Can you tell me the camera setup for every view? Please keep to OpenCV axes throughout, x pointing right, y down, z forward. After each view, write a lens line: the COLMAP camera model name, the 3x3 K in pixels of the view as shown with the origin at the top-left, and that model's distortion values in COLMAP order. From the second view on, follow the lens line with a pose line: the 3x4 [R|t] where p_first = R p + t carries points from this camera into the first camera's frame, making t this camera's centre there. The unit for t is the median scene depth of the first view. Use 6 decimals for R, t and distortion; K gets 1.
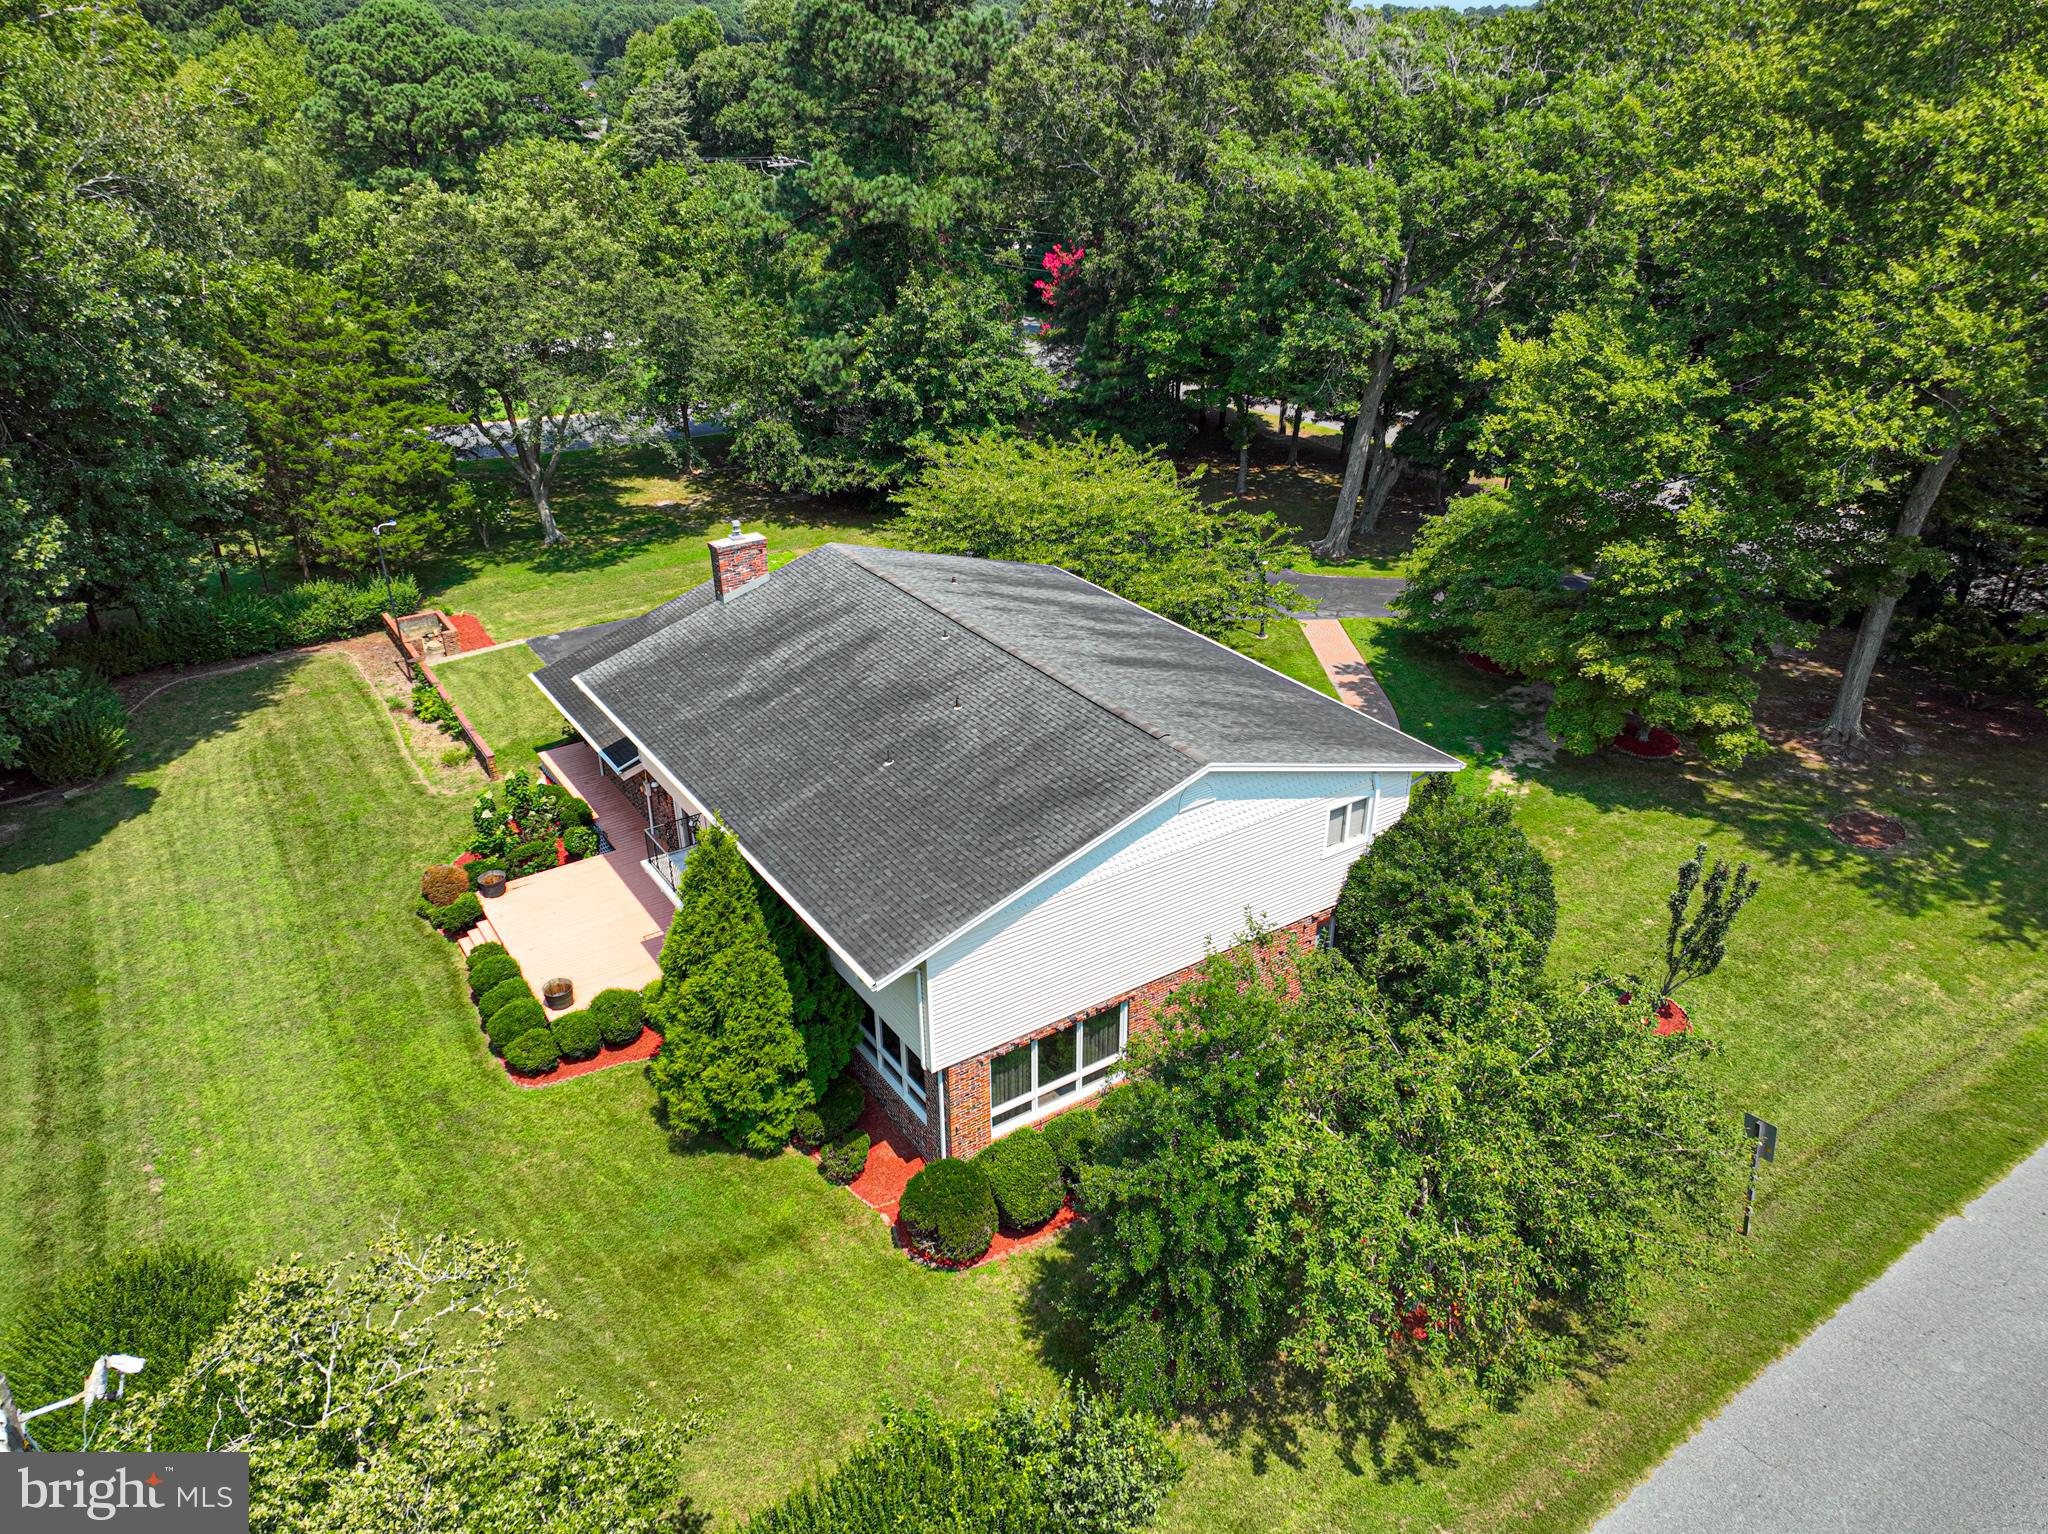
lens RADIAL K [[1438.9, 0, 1024.0], [0, 1438.9, 767.0], [0, 0, 1]] dist [-0.002884, 0.024175]
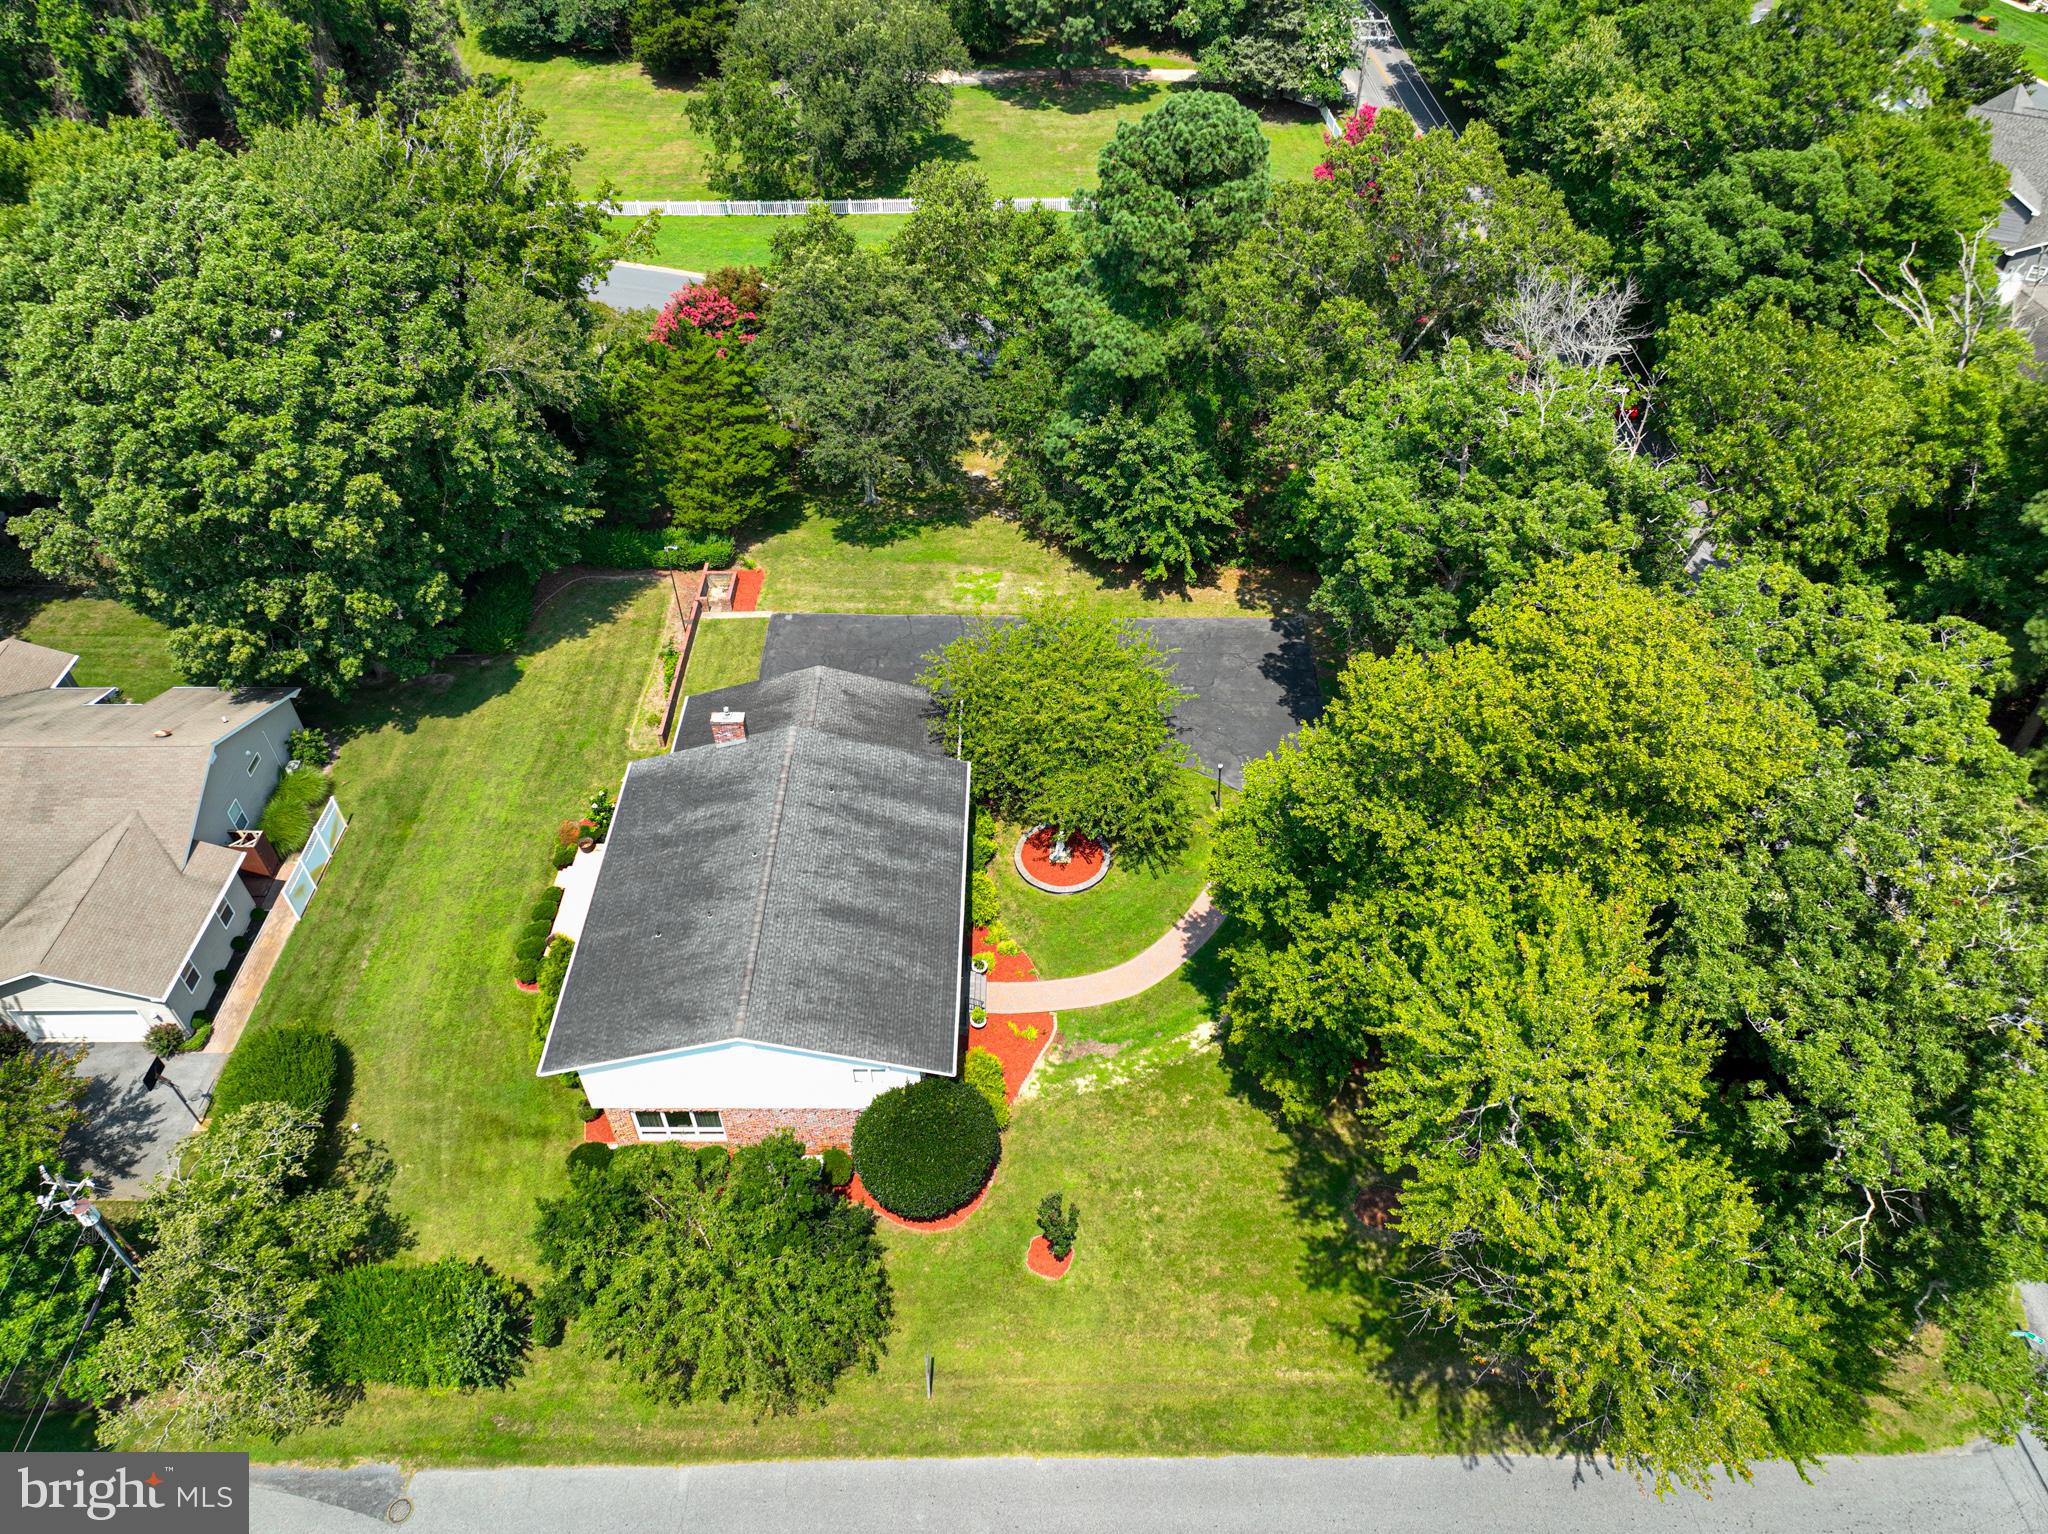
lens RADIAL K [[1432.3, 0, 1022.3], [0, 1432.3, 773.2], [0, 0, 1]] dist [0.000816, 0.011380]
pose [[0.829860, 0.388904, -0.400107, 0.865429], [-0.253497, 0.901580, 0.350560, -0.871665], [0.497063, -0.189490, 0.846772, -0.243749]]
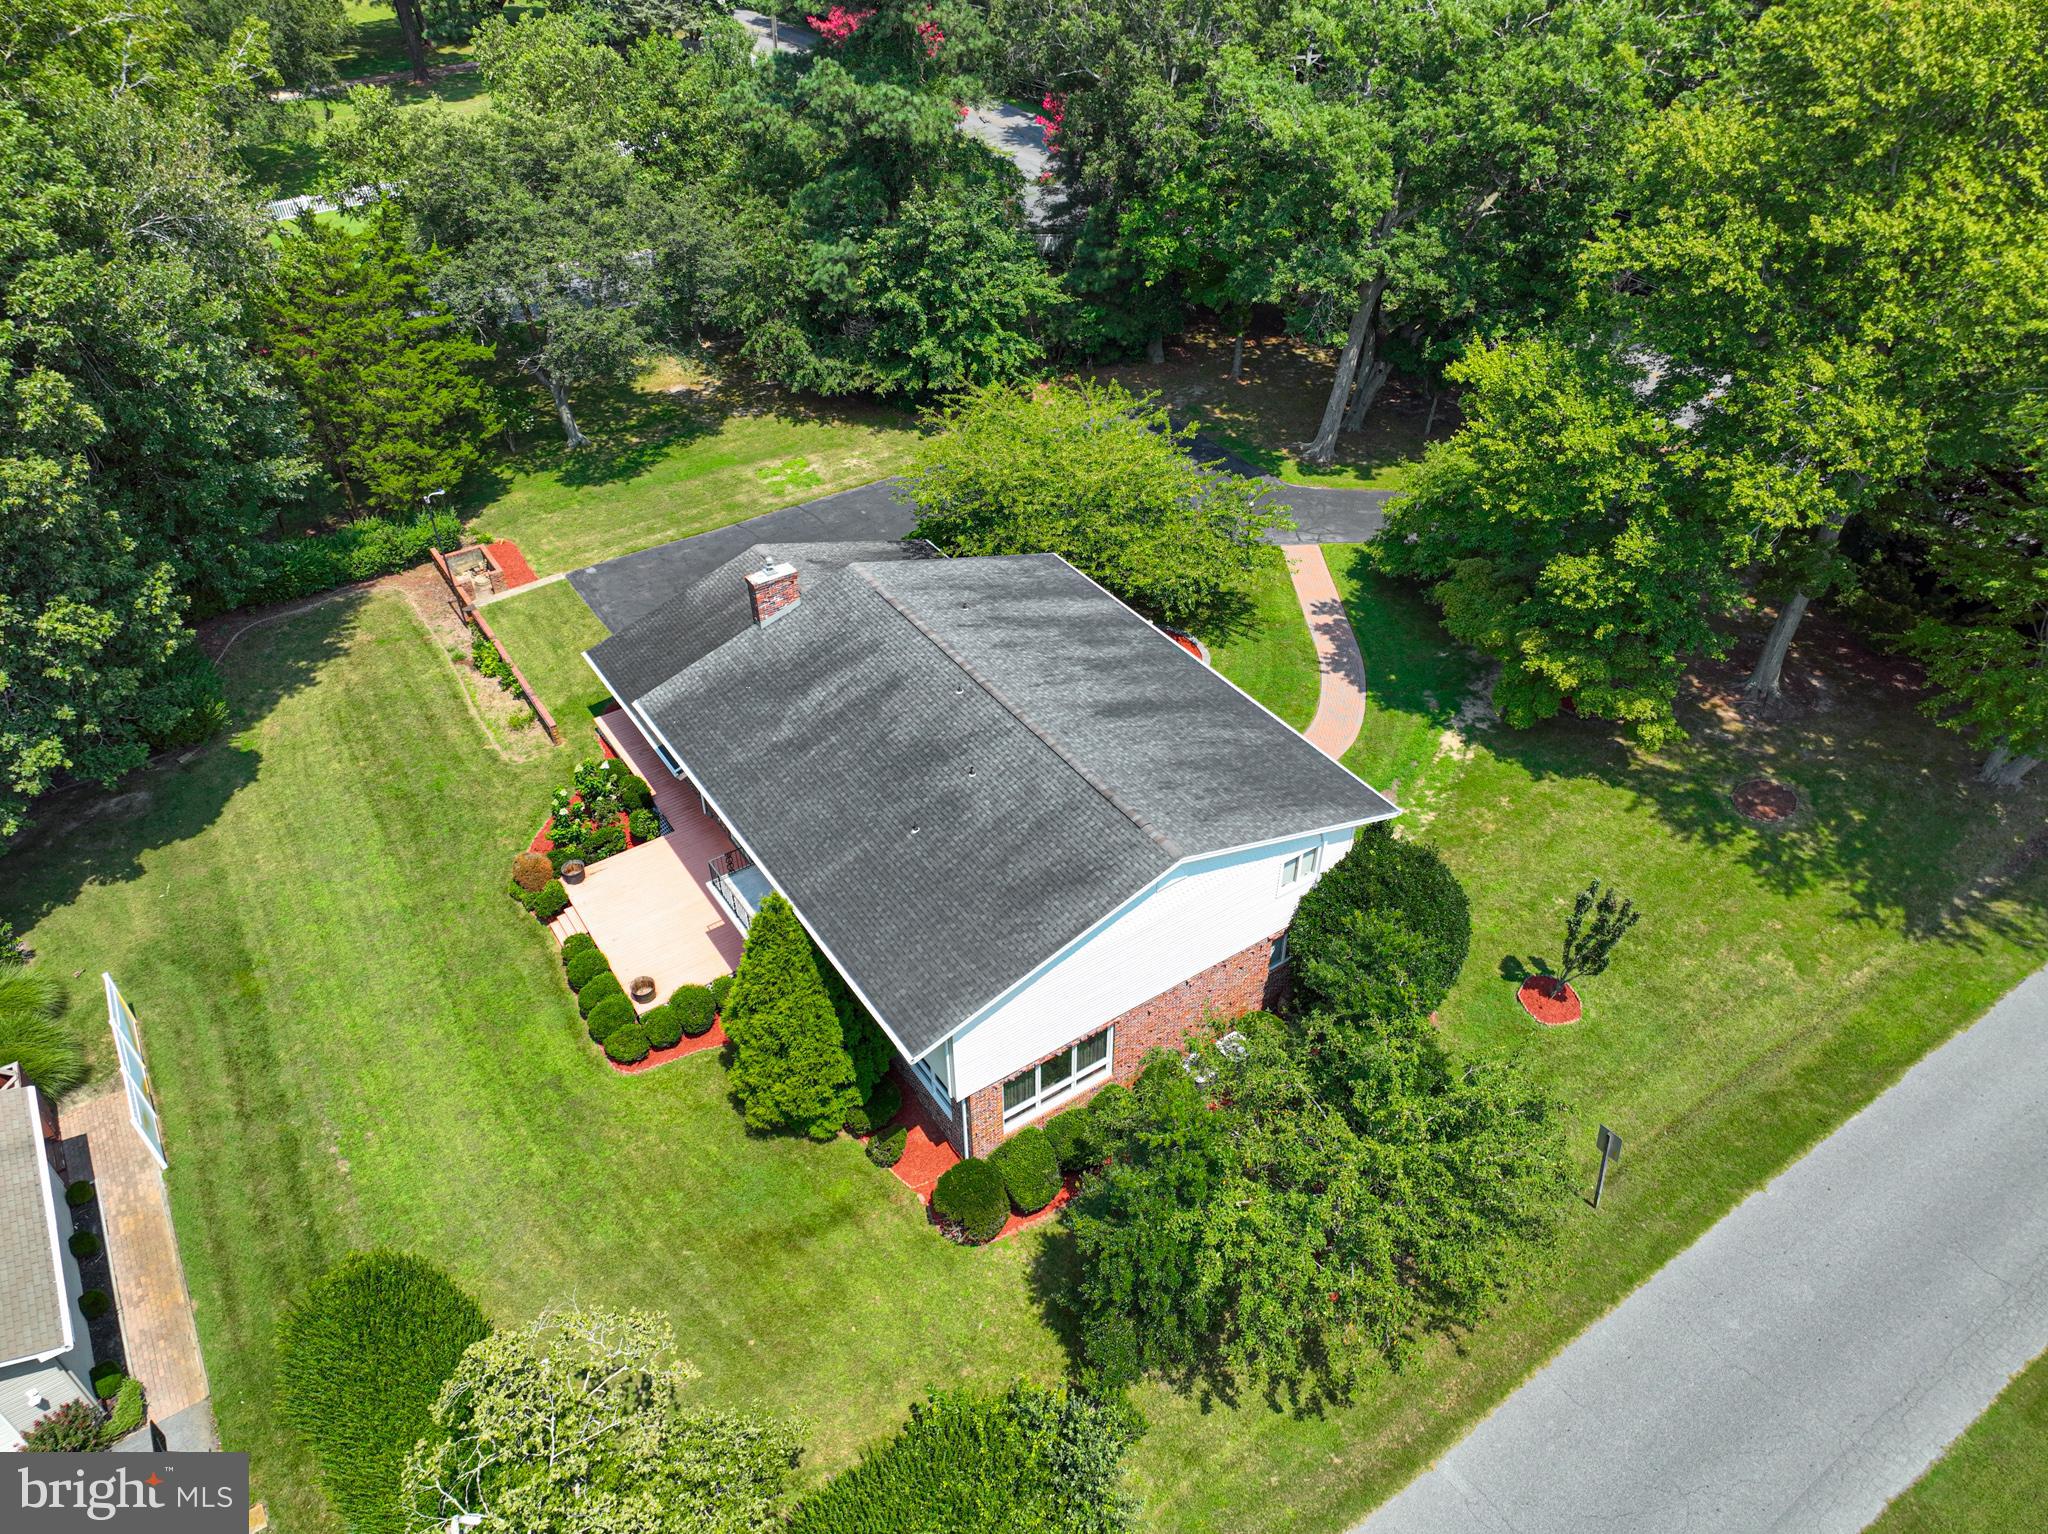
lens RADIAL K [[1436.9, 0, 1024.0], [0, 1436.9, 770.8], [0, 0, 1]] dist [0.004956, 0.005249]
pose [[0.999993, -0.003750, -0.000879, -0.002500], [0.003851, 0.978687, 0.205320, -0.275128], [0.000090, -0.205322, 0.978695, -0.146034]]
